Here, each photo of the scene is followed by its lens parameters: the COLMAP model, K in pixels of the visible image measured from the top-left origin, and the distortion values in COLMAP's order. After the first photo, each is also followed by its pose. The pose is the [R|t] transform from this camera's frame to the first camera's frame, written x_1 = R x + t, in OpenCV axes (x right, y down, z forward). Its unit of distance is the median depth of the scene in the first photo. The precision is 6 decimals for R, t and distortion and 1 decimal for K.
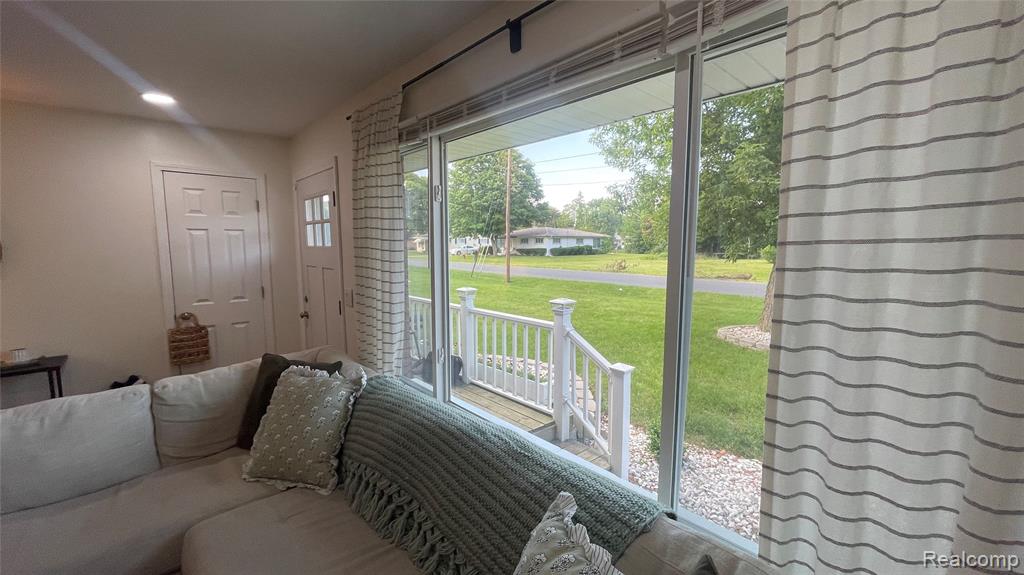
lens RADIAL K [[413.8, 0, 514.2], [0, 413.8, 291.3], [0, 0, 1]] dist [-0.003183, 0.000779]
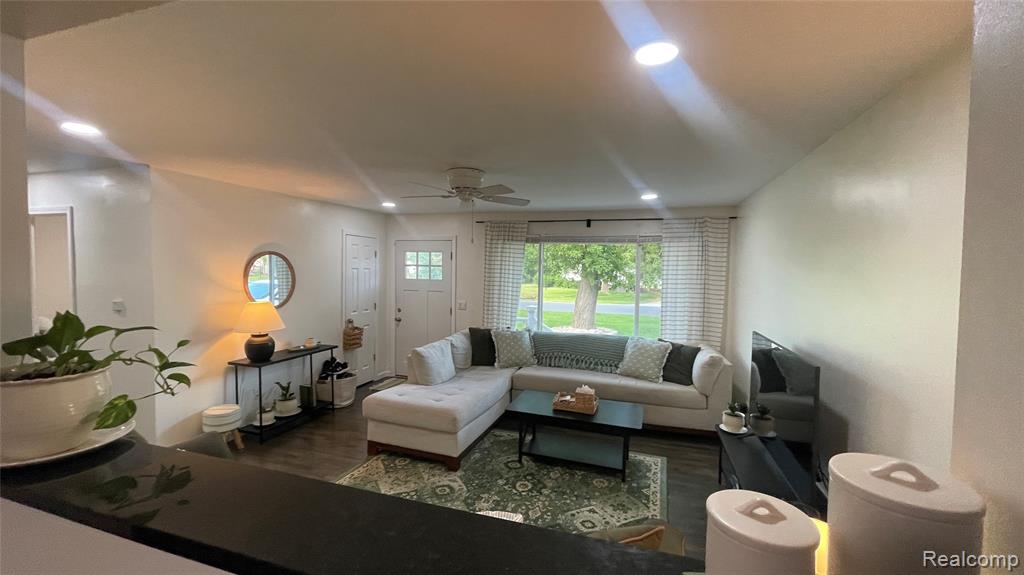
lens RADIAL K [[413.8, 0, 511.0], [0, 413.8, 287.7], [0, 0, 1]] dist [-0.003183, 0.000779]
pose [[0.868931, -0.005396, 0.494904, -1.442268], [0.038540, 0.997642, -0.056790, 0.063610], [-0.493431, 0.068420, 0.867090, -1.049857]]
